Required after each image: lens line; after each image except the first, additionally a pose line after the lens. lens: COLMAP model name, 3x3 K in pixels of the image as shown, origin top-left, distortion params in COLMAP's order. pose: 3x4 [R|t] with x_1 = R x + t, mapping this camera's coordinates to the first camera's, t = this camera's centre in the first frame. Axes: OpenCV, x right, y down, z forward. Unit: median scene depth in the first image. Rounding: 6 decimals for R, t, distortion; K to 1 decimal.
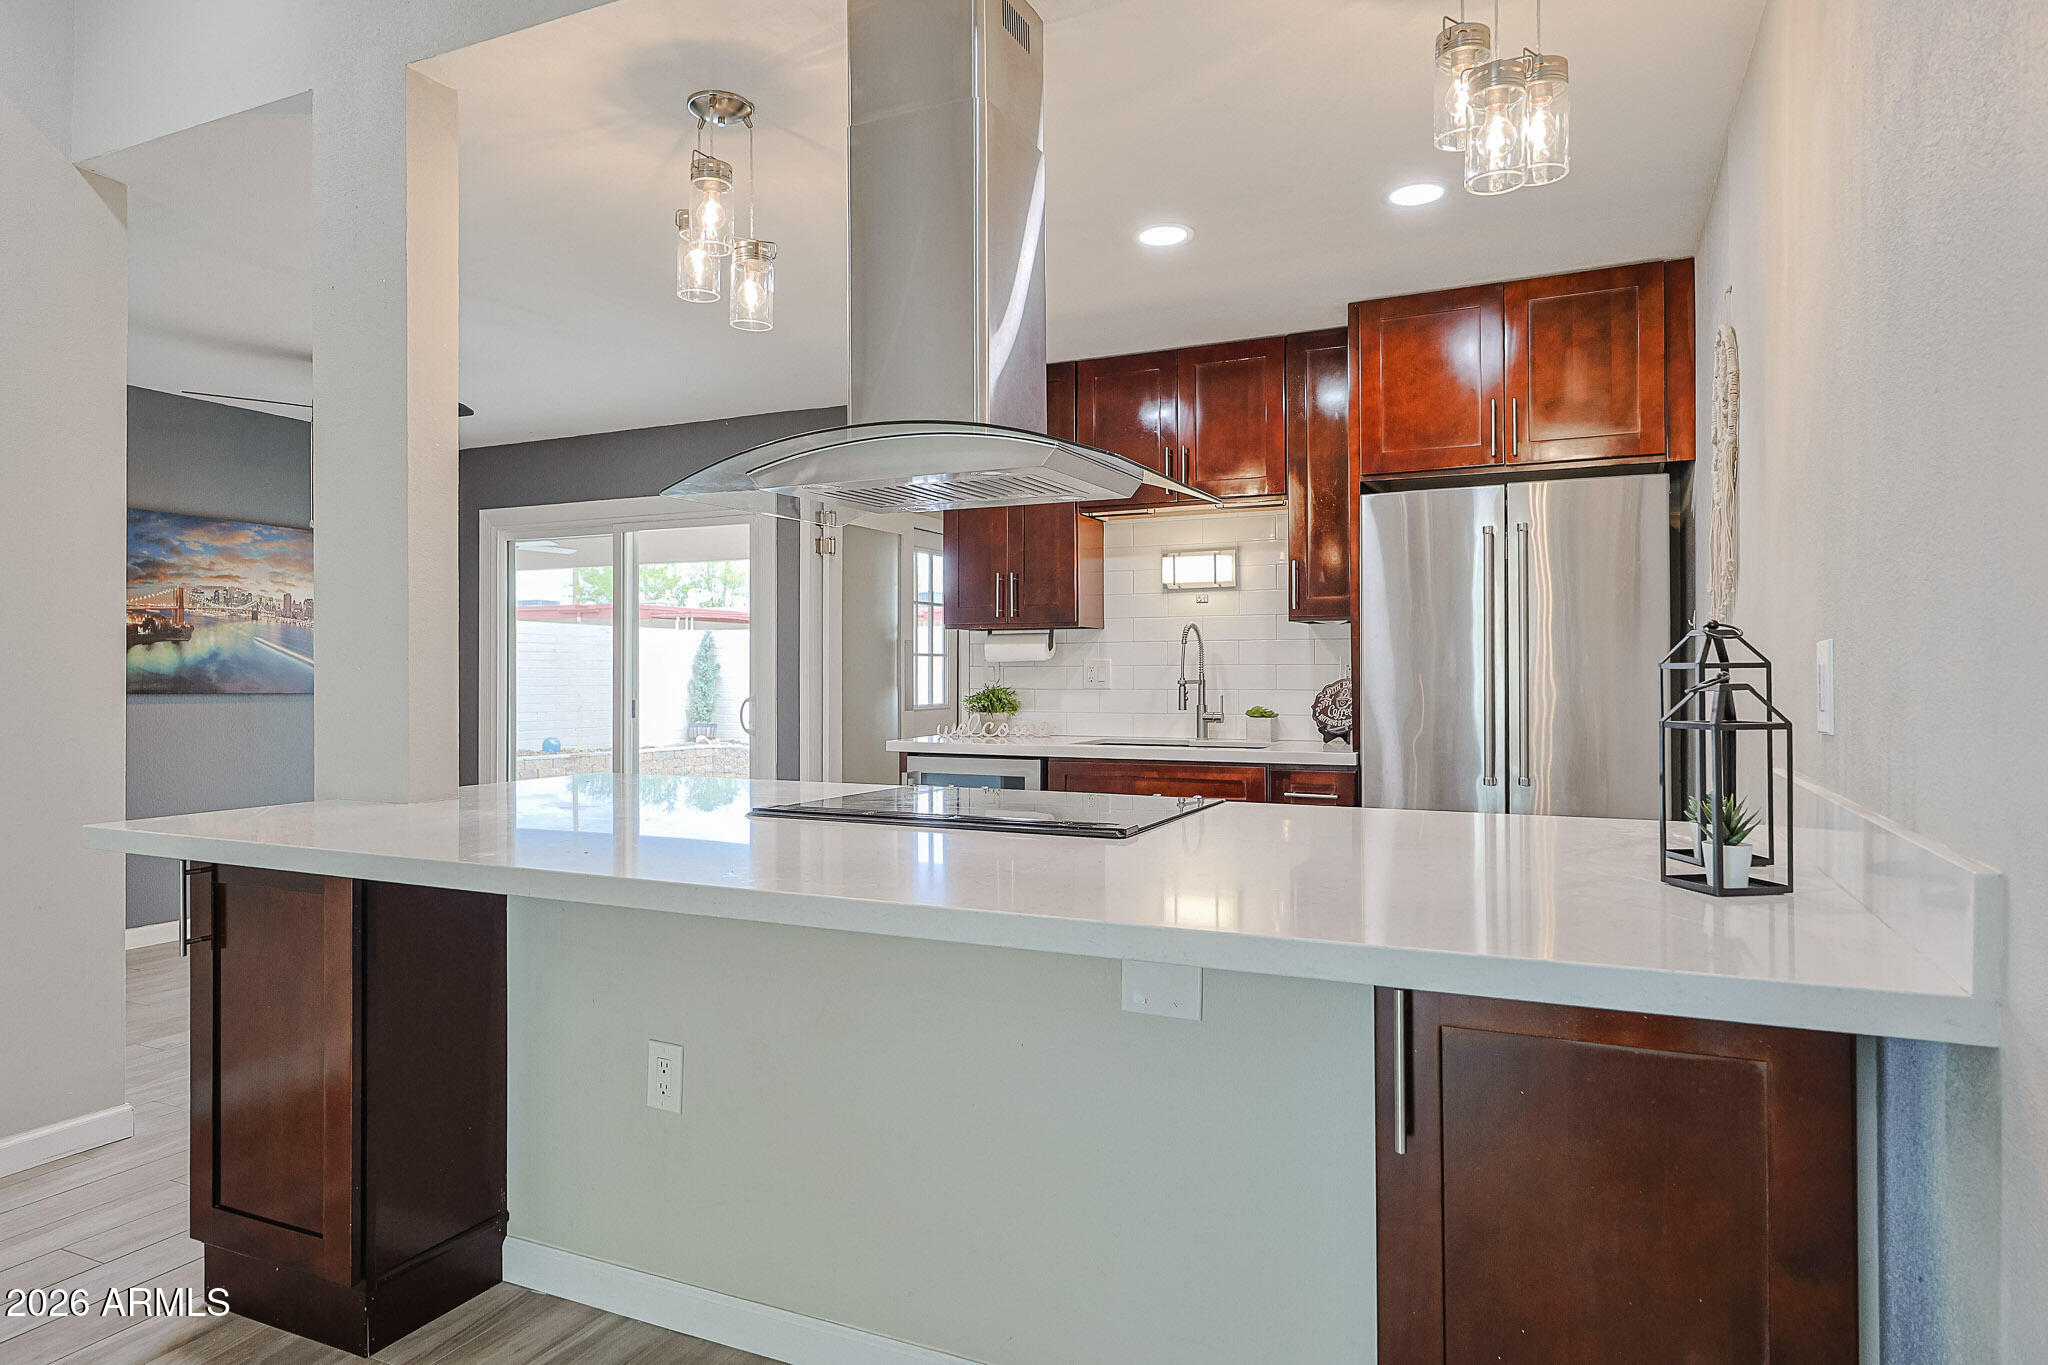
lens RADIAL K [[1215.4, 0, 1011.5], [0, 1215.4, 666.2], [0, 0, 1]] dist [0.003810, 0.002935]
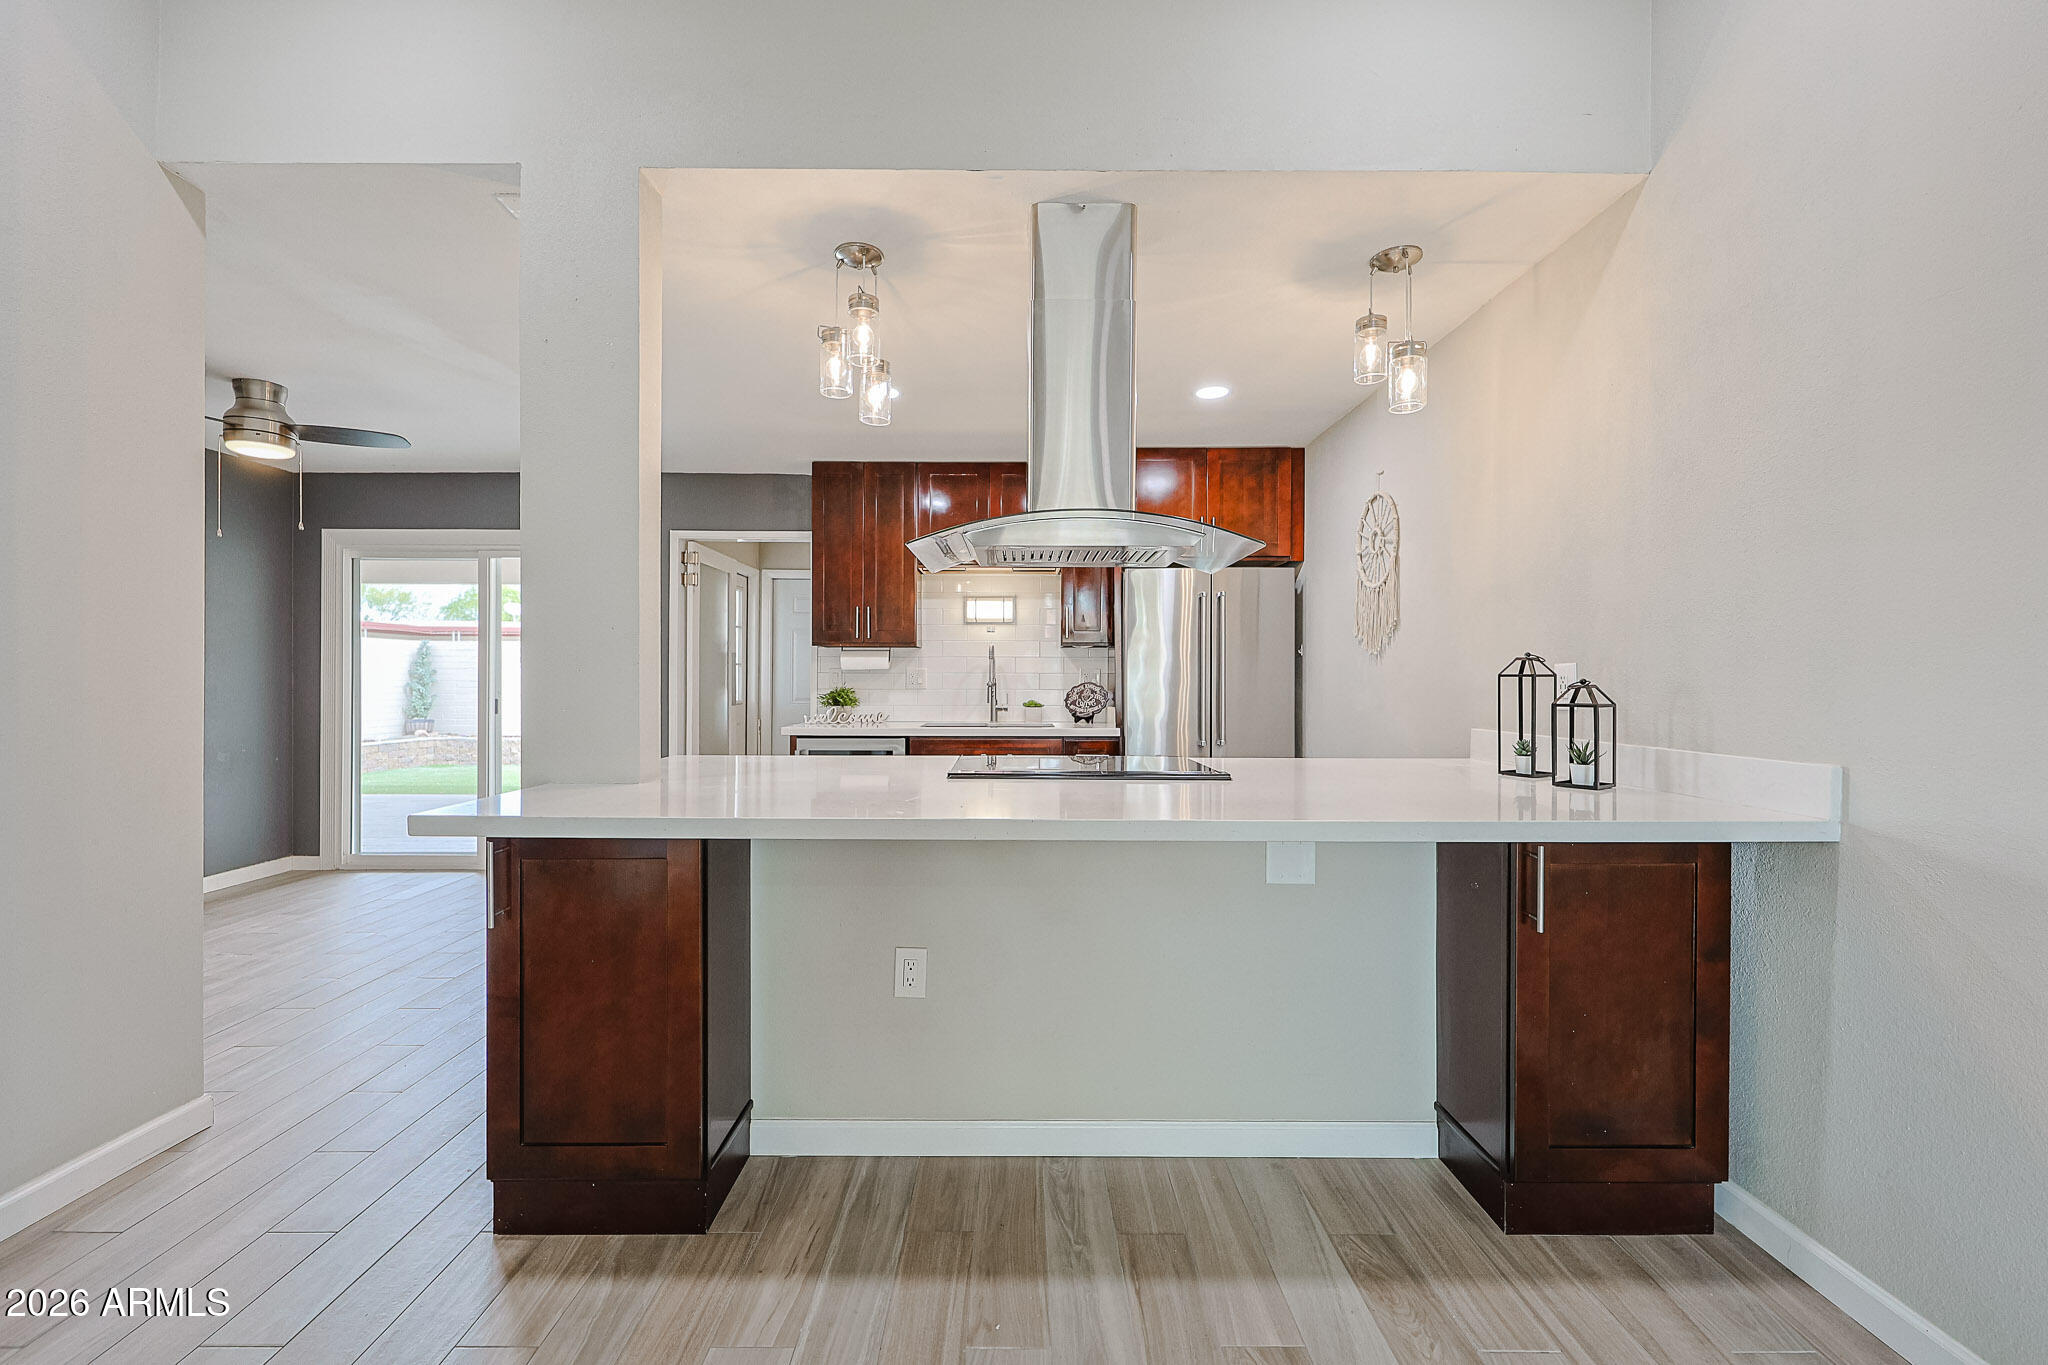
lens RADIAL K [[836.5, 0, 1019.4], [0, 836.5, 680.9], [0, 0, 1]] dist [0.006290, -0.001436]
pose [[0.903747, 0.003073, 0.428055, -0.252708], [-0.006459, 0.999958, 0.006457, 0.001713], [-0.428018, -0.008601, 0.903730, 0.045332]]
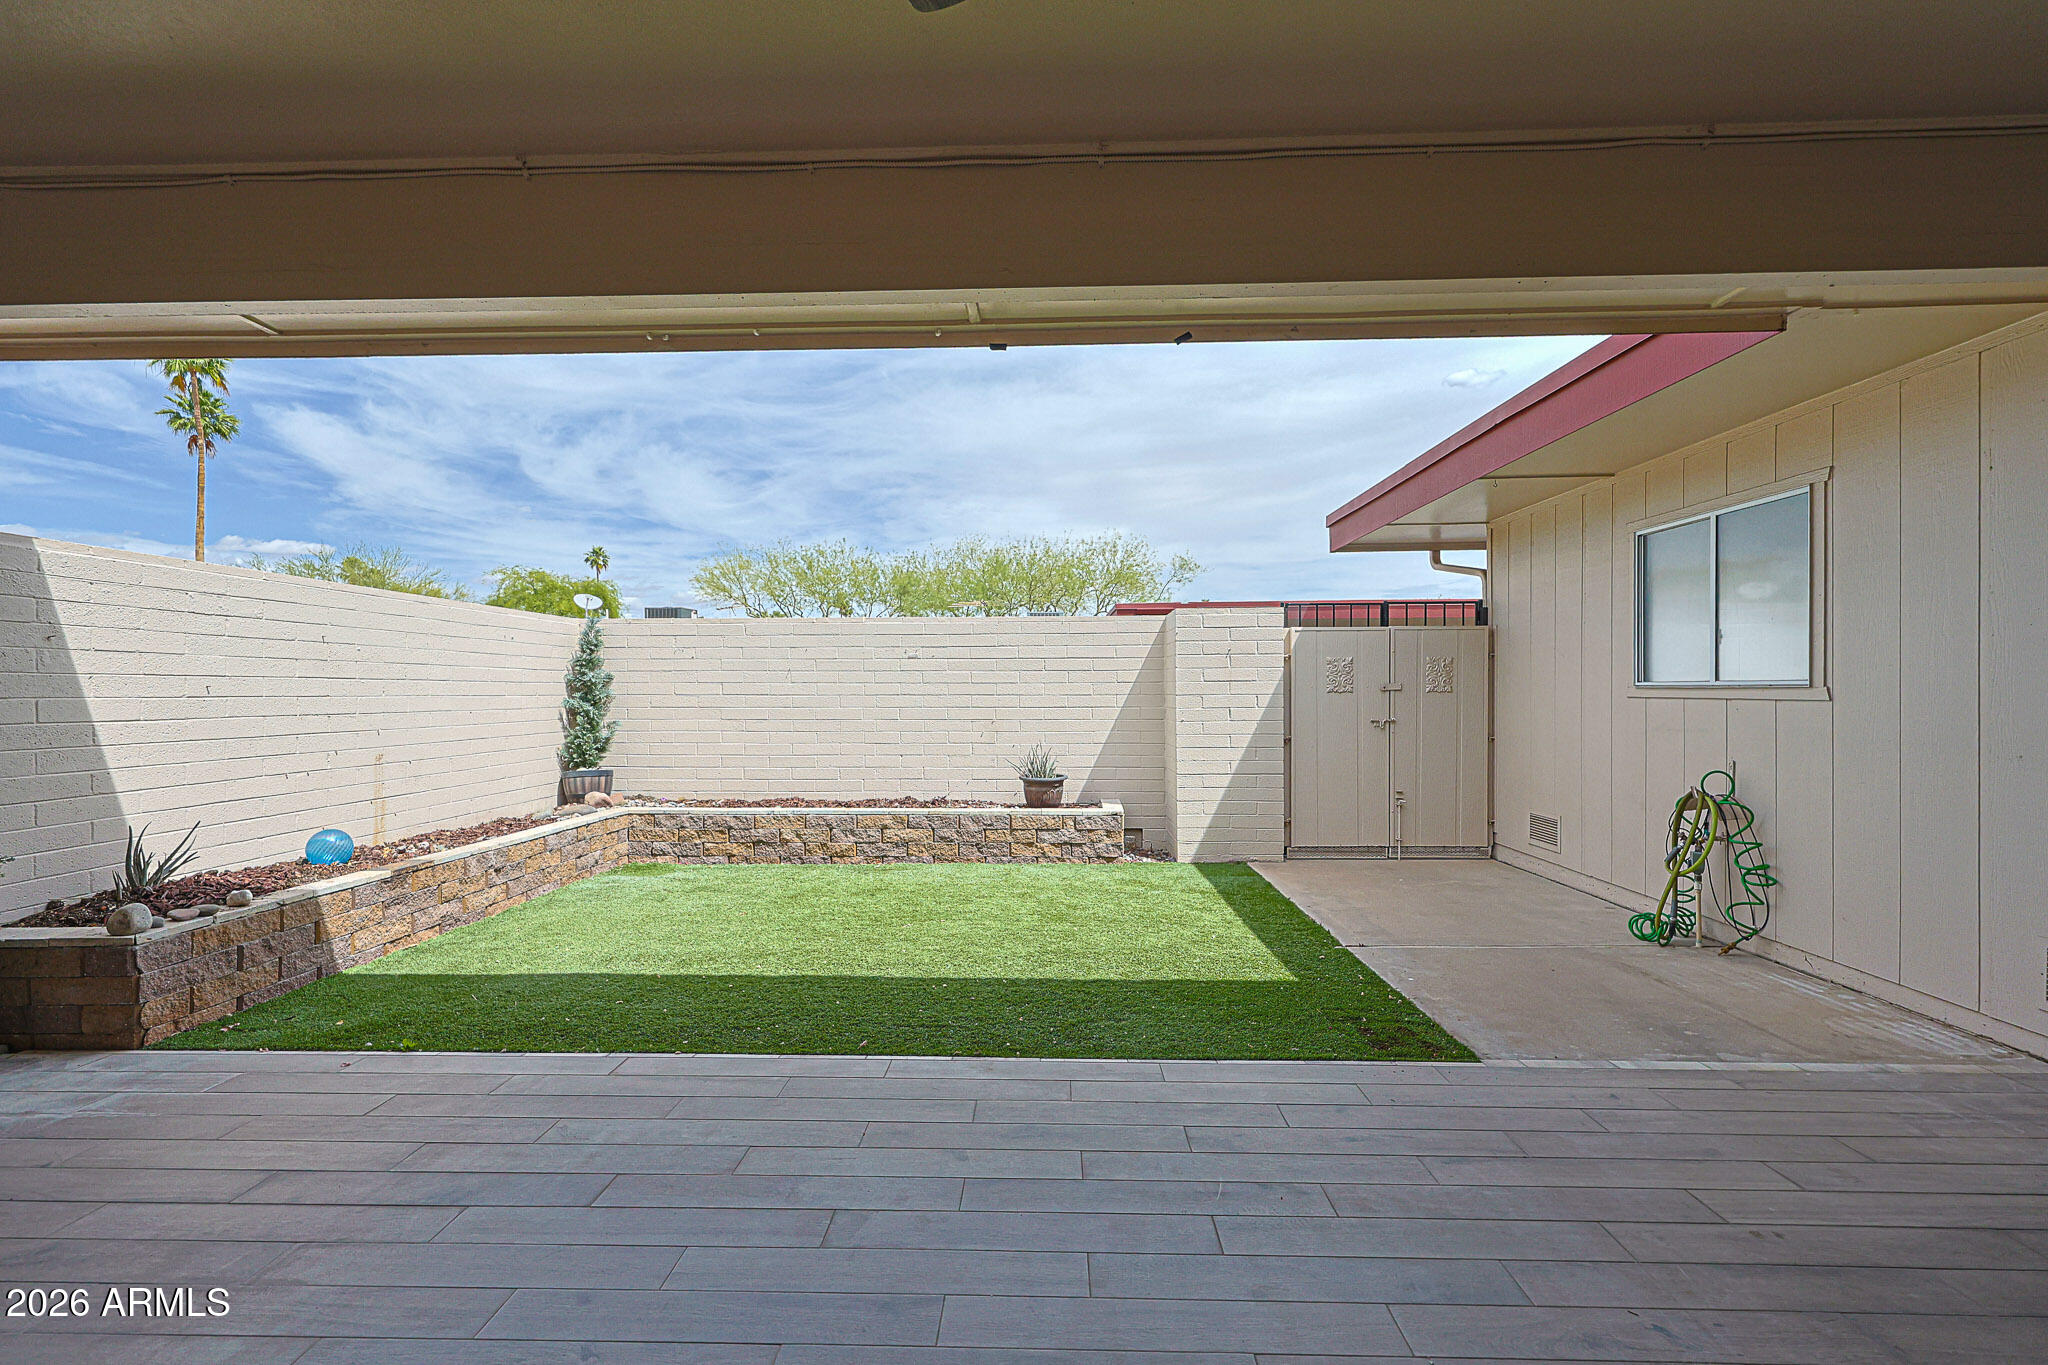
lens RADIAL K [[902.3, 0, 1026.3], [0, 902.3, 696.5], [0, 0, 1]] dist [0.006444, -0.001273]
pose [[0.916681, -0.011083, 0.399466, -0.772600], [0.005976, 0.999884, 0.014027, 0.016399], [-0.399575, -0.010471, 0.916641, 1.654841]]
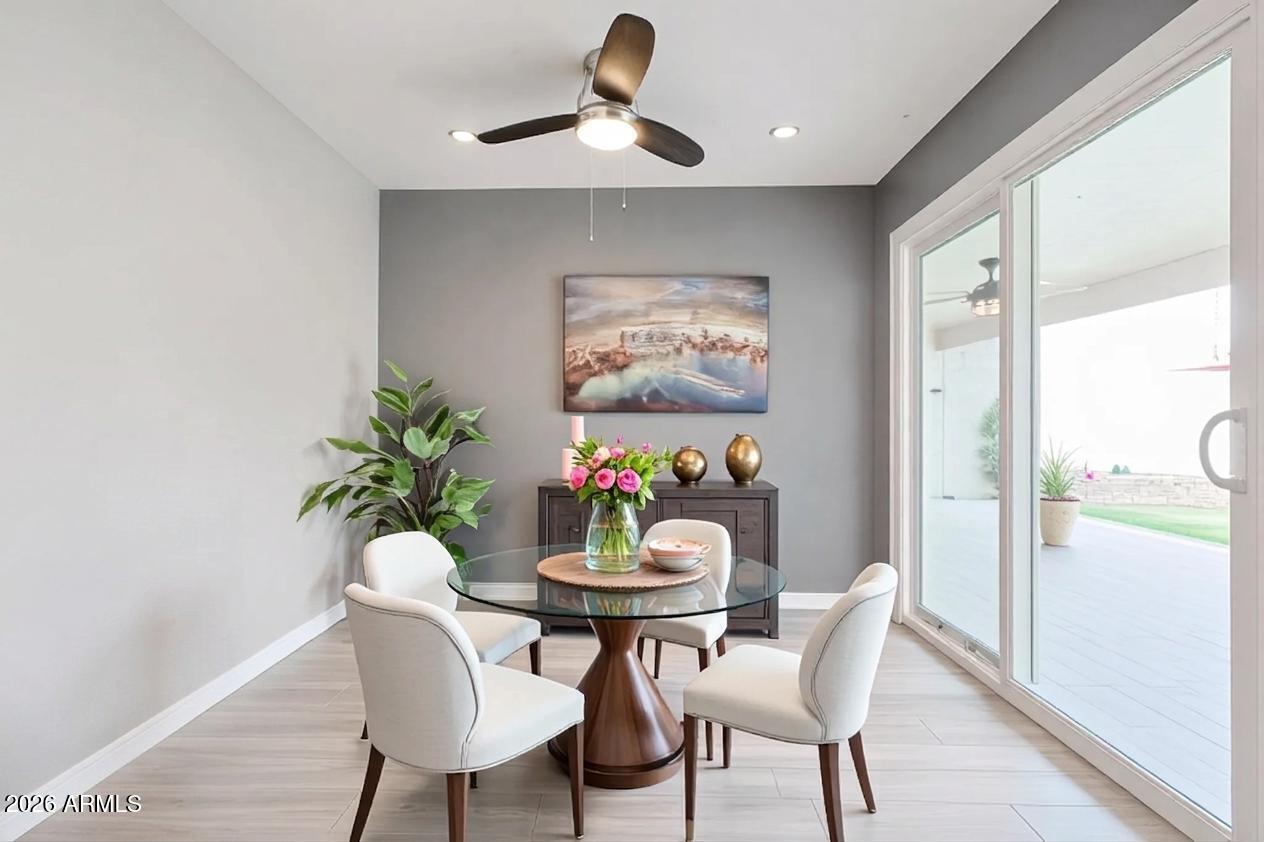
lens RADIAL K [[556.9, 0, 621.3], [0, 556.9, 417.8], [0, 0, 1]] dist [0.006444, -0.001273]
pose [[0.398687, -0.003947, -0.917078, -0.136466], [0.002467, 0.999992, -0.003231, 0.033675], [0.917084, -0.000975, 0.398694, 0.820792]]
